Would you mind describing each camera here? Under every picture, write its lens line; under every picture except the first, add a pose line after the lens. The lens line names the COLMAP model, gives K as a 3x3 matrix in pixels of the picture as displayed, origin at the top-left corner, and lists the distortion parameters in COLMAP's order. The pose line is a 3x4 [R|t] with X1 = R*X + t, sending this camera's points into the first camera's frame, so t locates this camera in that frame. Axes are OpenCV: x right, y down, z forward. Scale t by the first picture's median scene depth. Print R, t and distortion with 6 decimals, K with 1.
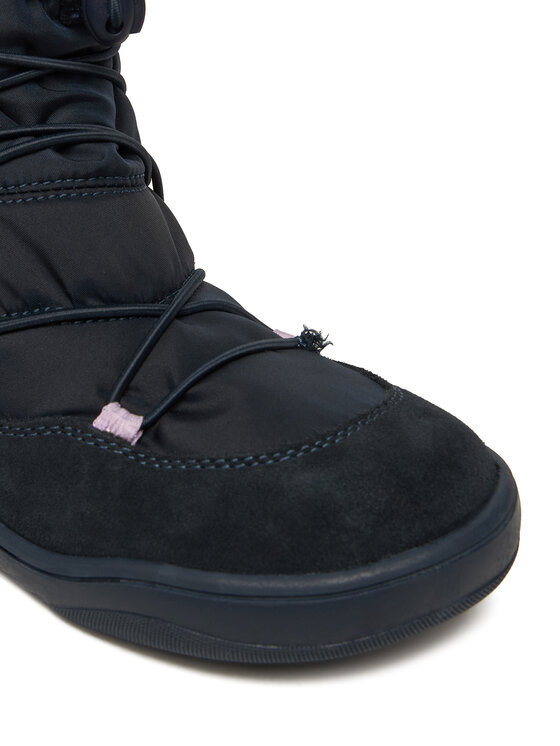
lens RADIAL K [[1445.4, 0, 280.0], [0, 1445.4, 373.0], [0, 0, 1]] dist [-0.045043, 0.028335]
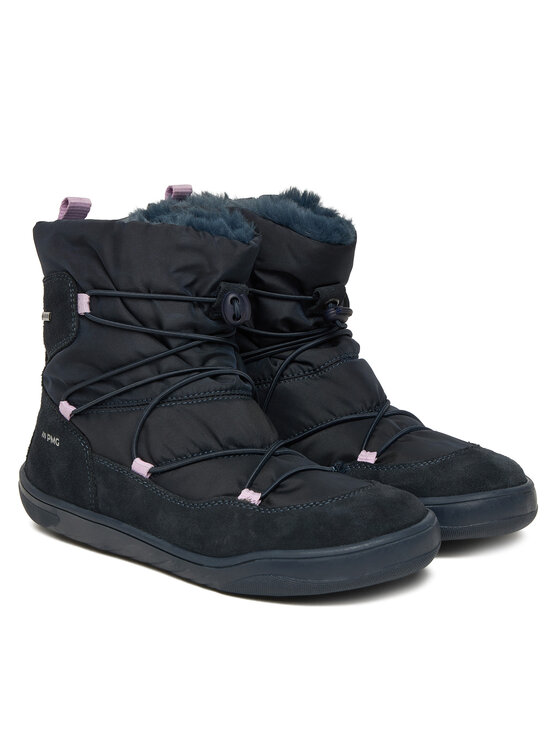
lens RADIAL K [[3385.3, 0, 280.0], [0, 3385.3, 373.0], [0, 0, 1]] dist [8.803355, -0.009103]
pose [[0.998996, -0.043282, -0.011593, 0.000527], [0.039657, 0.974489, -0.220903, 0.942060], [0.020858, 0.220221, 0.975227, -3.846617]]
